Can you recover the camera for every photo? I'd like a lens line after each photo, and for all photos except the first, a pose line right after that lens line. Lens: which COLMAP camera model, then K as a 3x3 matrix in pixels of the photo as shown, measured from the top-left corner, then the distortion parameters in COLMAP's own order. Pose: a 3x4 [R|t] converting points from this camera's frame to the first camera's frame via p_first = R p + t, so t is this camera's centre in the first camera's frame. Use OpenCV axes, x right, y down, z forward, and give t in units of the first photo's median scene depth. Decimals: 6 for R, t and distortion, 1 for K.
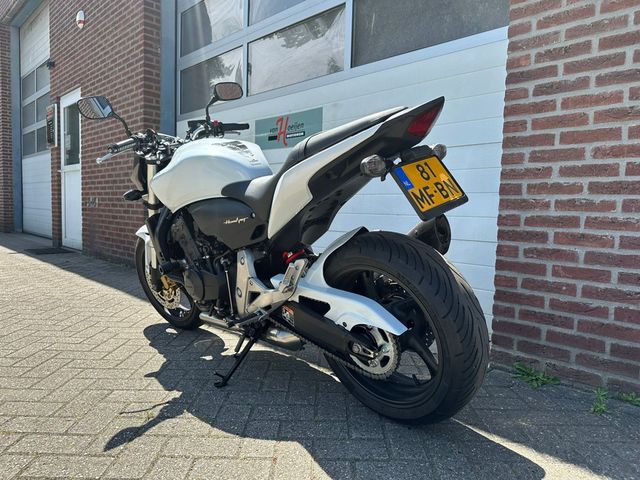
lens RADIAL K [[456.1, 0, 320.0], [0, 456.1, 240.0], [0, 0, 1]] dist [-0.000476, -0.008068]
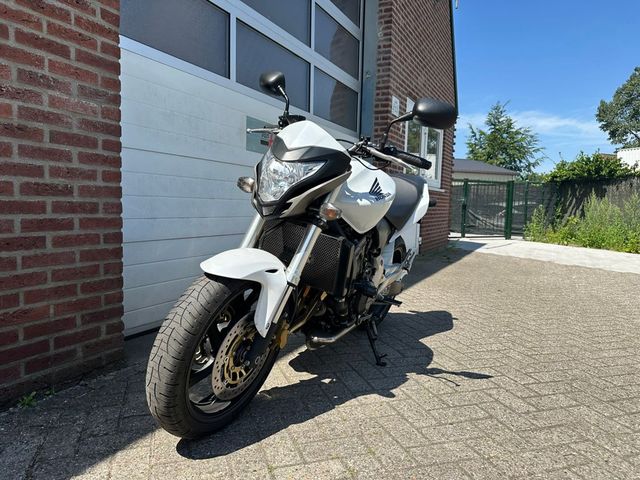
lens RADIAL K [[450.5, 0, 312.4], [0, 450.5, 242.2], [0, 0, 1]] dist [0.043056, -0.066837]
pose [[-0.314023, -0.109252, 0.943109, -2.136783], [0.033085, 0.991494, 0.125873, -0.252716], [-0.948839, 0.070729, -0.307737, 2.387710]]
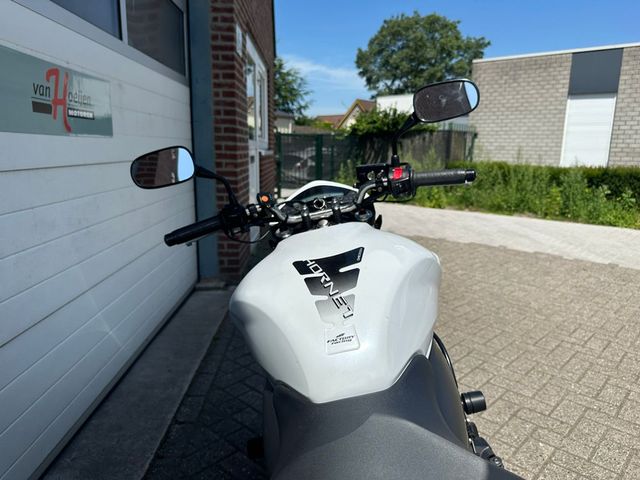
lens RADIAL K [[458.9, 0, 320.0], [0, 458.9, 240.0], [0, 0, 1]] dist [0.052555, -0.080047]
pose [[-0.732964, -0.168176, 0.659152, -1.180346], [0.010771, 0.965969, 0.258434, -0.418483], [-0.680182, 0.196522, -0.706209, 2.262116]]
